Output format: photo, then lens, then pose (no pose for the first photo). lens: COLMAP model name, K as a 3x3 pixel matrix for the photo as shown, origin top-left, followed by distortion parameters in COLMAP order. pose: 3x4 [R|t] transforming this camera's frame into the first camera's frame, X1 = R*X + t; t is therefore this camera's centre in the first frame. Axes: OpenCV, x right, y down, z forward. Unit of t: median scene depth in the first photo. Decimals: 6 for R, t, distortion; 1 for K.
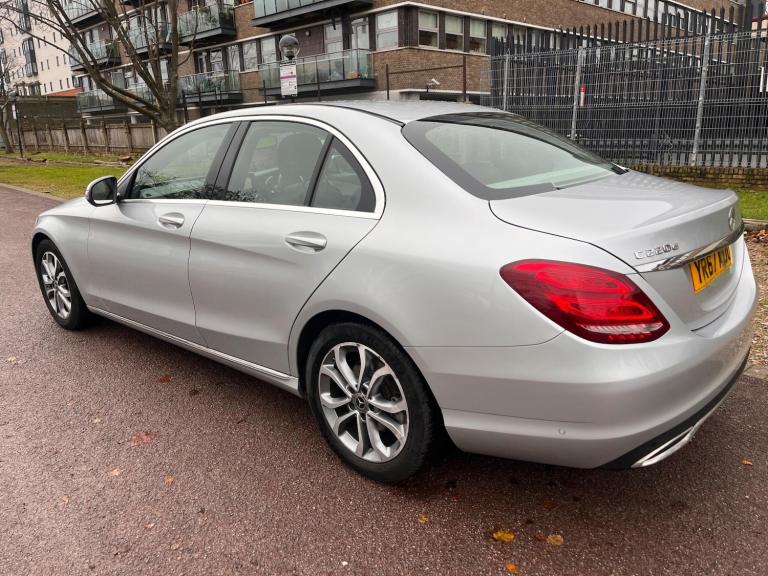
lens RADIAL K [[596.6, 0, 383.3], [0, 596.6, 290.7], [0, 0, 1]] dist [0.094421, -0.138052]
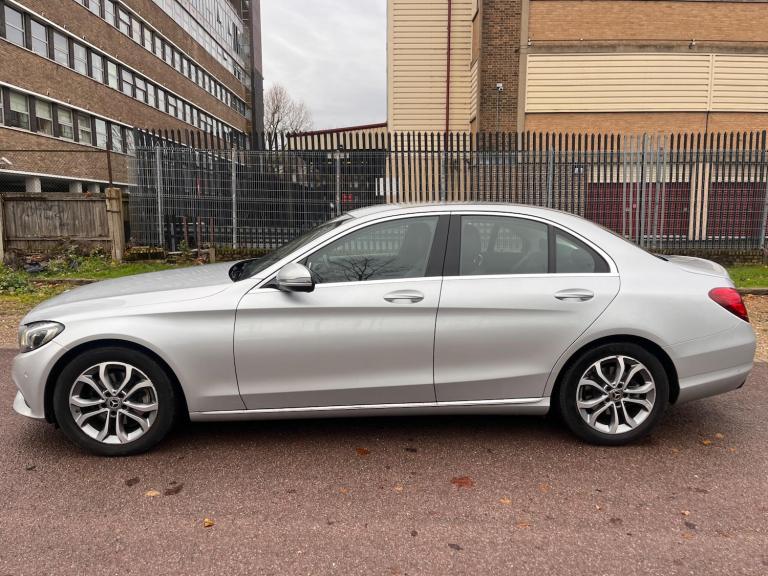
lens RADIAL K [[596.6, 0, 383.3], [0, 596.6, 290.7], [0, 0, 1]] dist [0.094421, -0.138052]
pose [[0.685910, -0.070401, 0.724273, -1.414305], [0.170381, 0.983180, -0.065789, -0.069752], [-0.707459, 0.168528, 0.686368, 0.286866]]
